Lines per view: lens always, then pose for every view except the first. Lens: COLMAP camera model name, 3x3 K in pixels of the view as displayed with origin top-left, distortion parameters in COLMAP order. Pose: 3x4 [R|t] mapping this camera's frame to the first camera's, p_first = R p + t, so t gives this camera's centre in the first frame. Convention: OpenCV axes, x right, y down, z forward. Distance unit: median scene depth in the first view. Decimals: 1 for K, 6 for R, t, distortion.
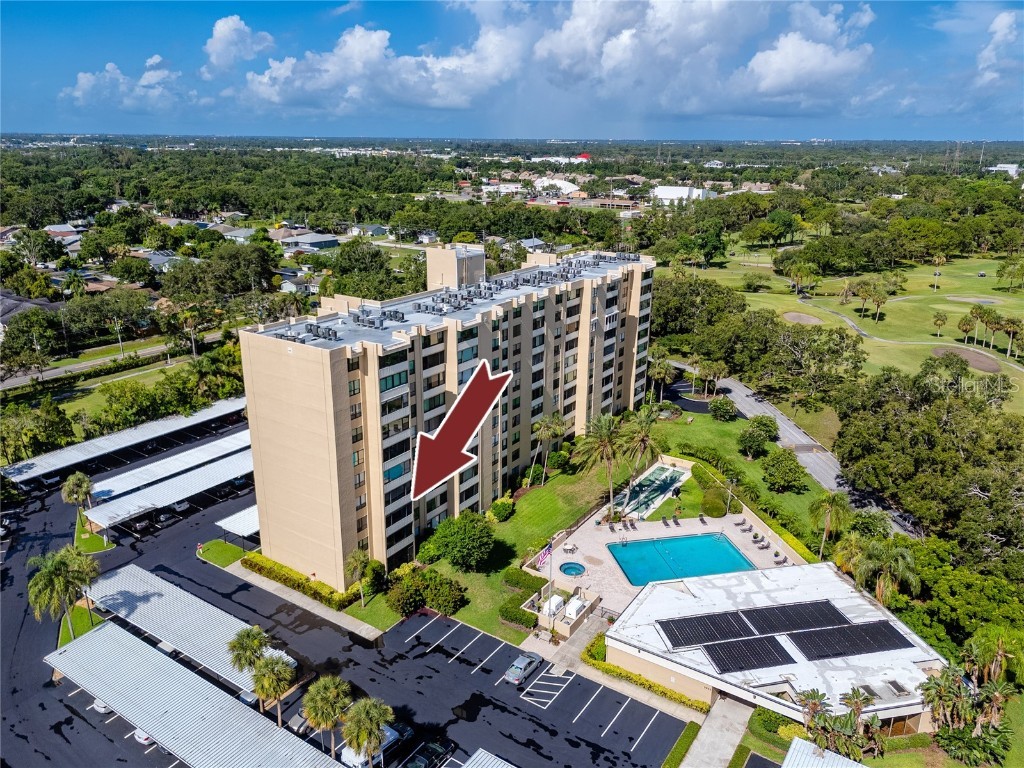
lens RADIAL K [[751.2, 0, 514.7], [0, 751.2, 369.3], [0, 0, 1]] dist [0.070820, -0.061809]
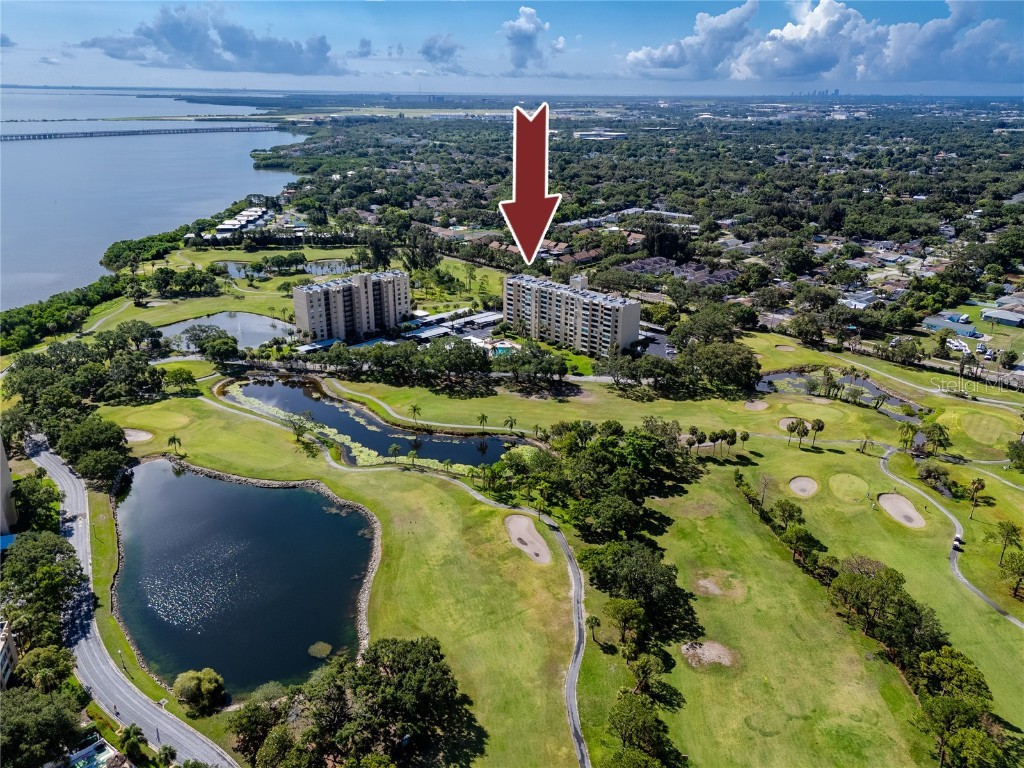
lens RADIAL K [[738.2, 0, 526.1], [0, 738.2, 384.1], [0, 0, 1]] dist [0.074658, -0.064582]
pose [[-0.173422, 0.350141, -0.920503, 3.419429], [-0.305626, 0.869387, 0.388277, -1.033005], [0.936225, 0.348666, -0.043758, 1.180186]]
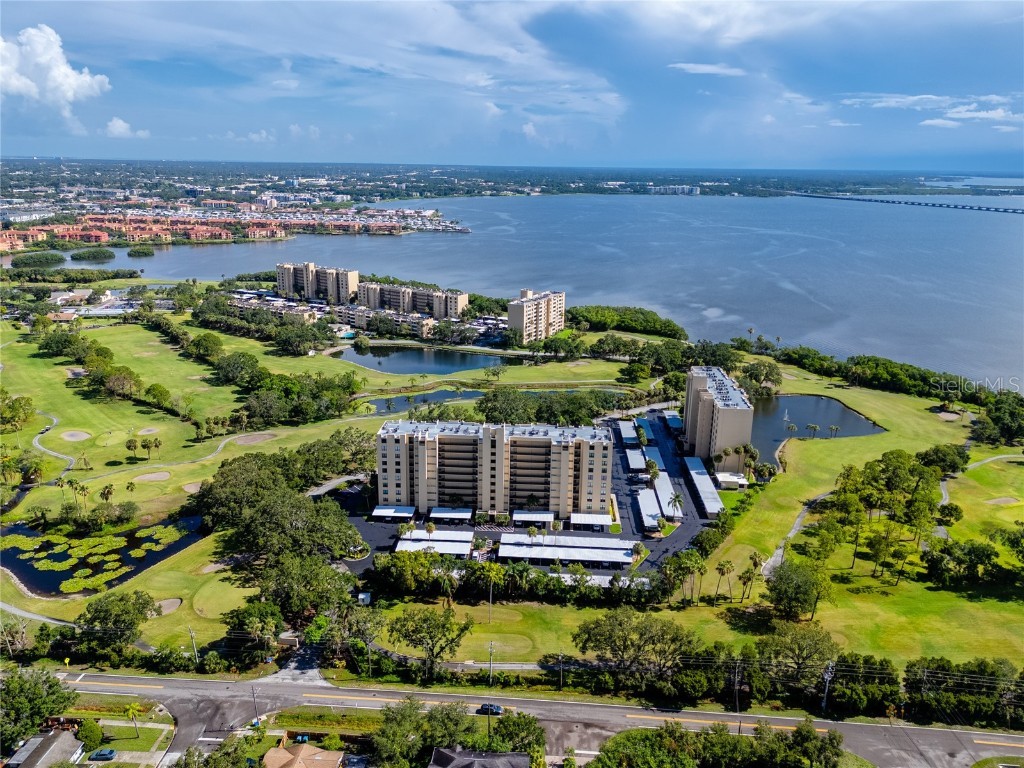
lens RADIAL K [[751.2, 0, 514.7], [0, 751.2, 369.3], [0, 0, 1]] dist [0.070820, -0.061809]
pose [[-0.523075, -0.238219, 0.818318, -2.004118], [0.231921, 0.884128, 0.405622, -1.273407], [-0.820125, 0.401956, -0.407218, 1.920671]]
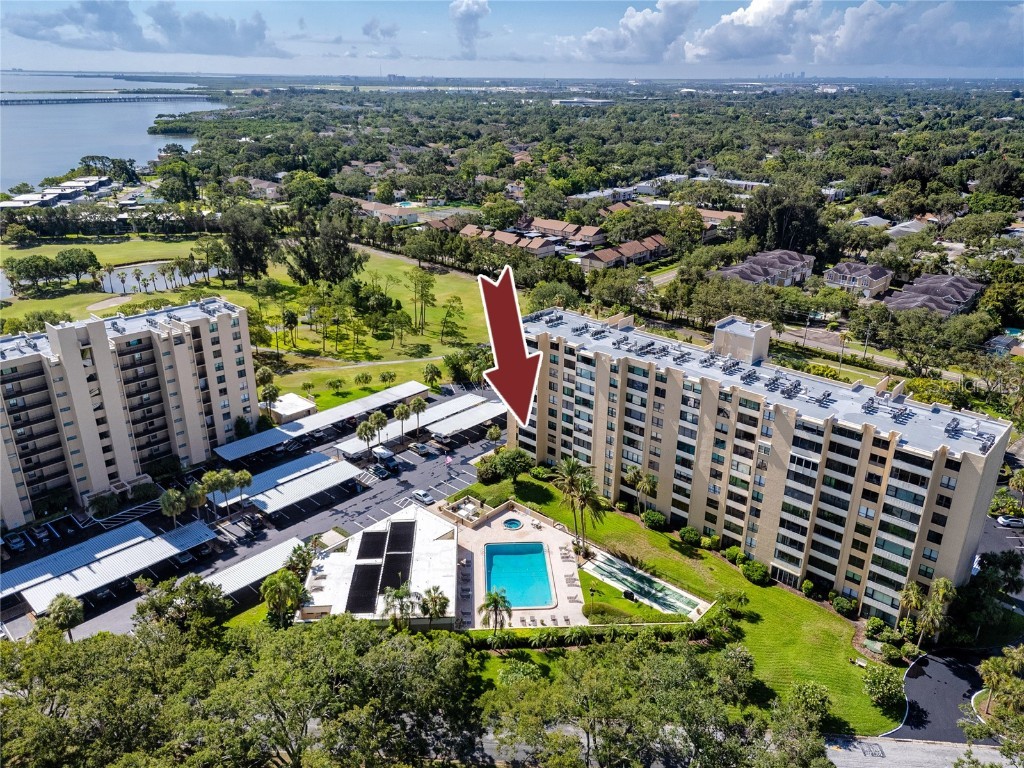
lens RADIAL K [[751.2, 0, 514.7], [0, 751.2, 369.3], [0, 0, 1]] dist [0.070820, -0.061809]
pose [[-0.143674, 0.348551, -0.926213, 1.103520], [-0.302692, 0.875591, 0.376455, -0.453613], [0.942197, 0.334444, -0.020296, 0.790656]]
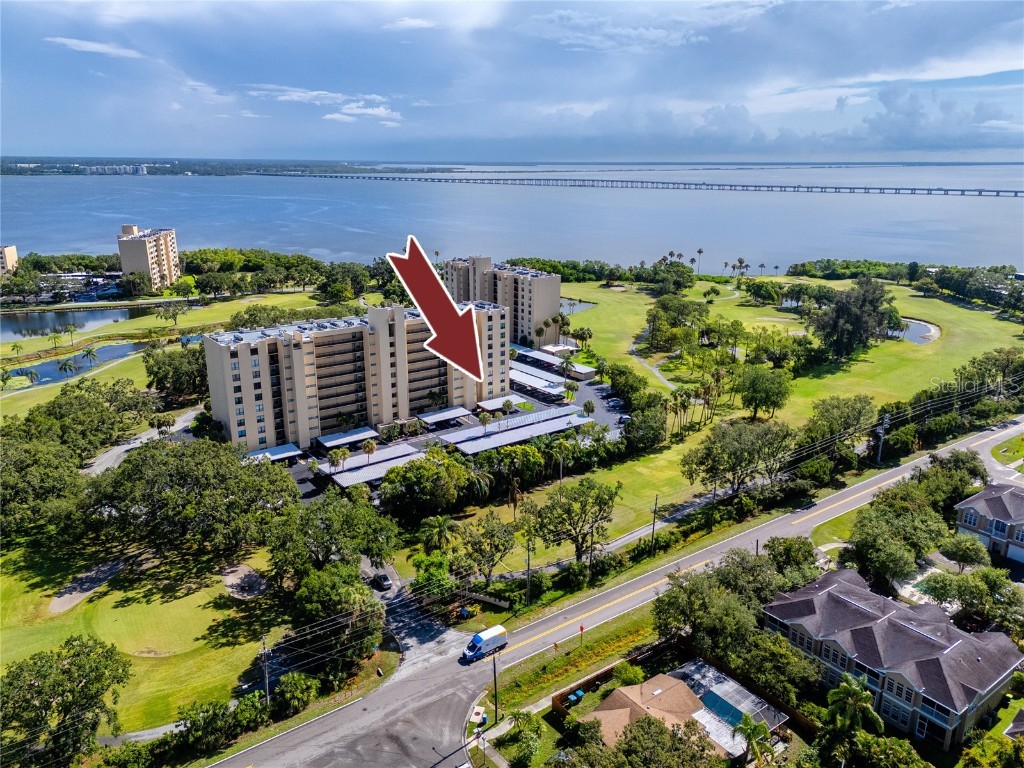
lens RADIAL K [[751.2, 0, 514.7], [0, 751.2, 369.3], [0, 0, 1]] dist [0.070820, -0.061809]
pose [[-0.950559, -0.093959, 0.295989, -0.913859], [0.080194, 0.846531, 0.526264, -0.962688], [-0.300011, 0.523982, -0.797143, 2.490067]]
